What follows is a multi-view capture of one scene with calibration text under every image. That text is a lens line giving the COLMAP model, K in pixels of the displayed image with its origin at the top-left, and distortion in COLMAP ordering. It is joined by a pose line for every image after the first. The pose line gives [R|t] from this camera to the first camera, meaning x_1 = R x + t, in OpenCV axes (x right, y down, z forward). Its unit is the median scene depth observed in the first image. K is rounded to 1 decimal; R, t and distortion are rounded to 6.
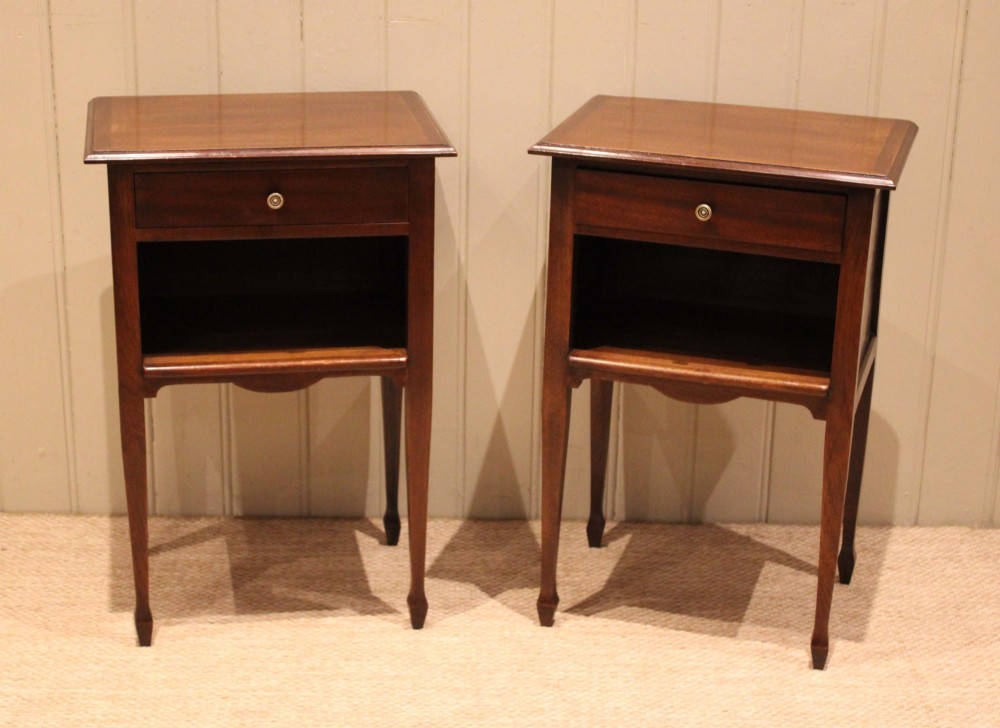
lens RADIAL K [[1983.5, 0, 466.9], [0, 1983.5, 340.4], [0, 0, 1]] dist [-0.020141, 0.050846]
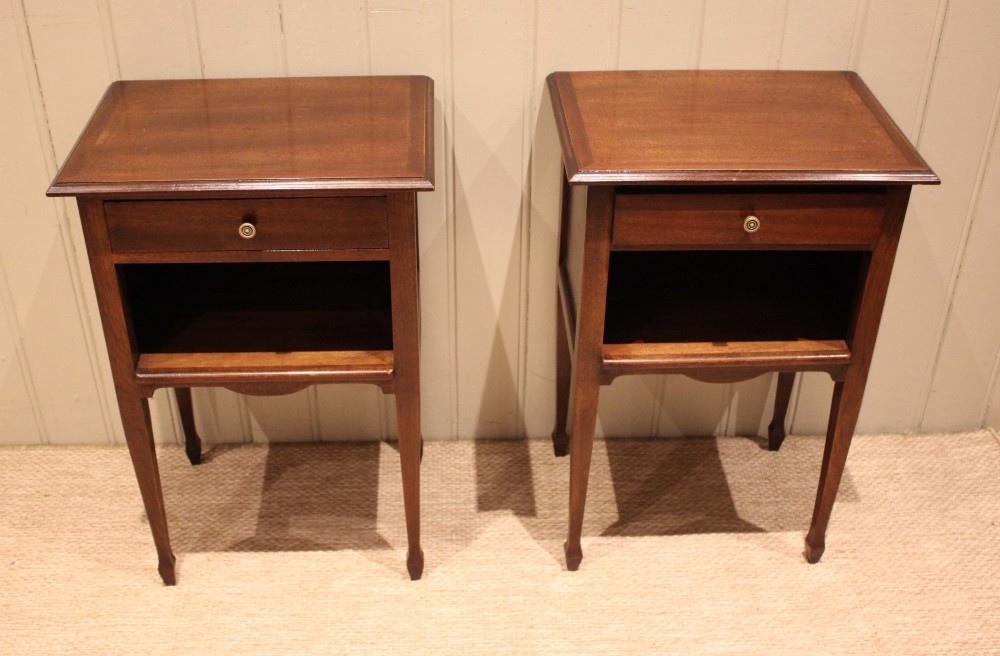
lens RADIAL K [[1202.5, 0, 478.9], [0, 1202.5, 302.3], [0, 0, 1]] dist [-0.116871, 0.129974]
pose [[0.999633, -0.024288, 0.011958, 0.004331], [0.020904, 0.973172, 0.229128, -0.154910], [-0.017202, -0.228794, 0.973323, 0.390485]]
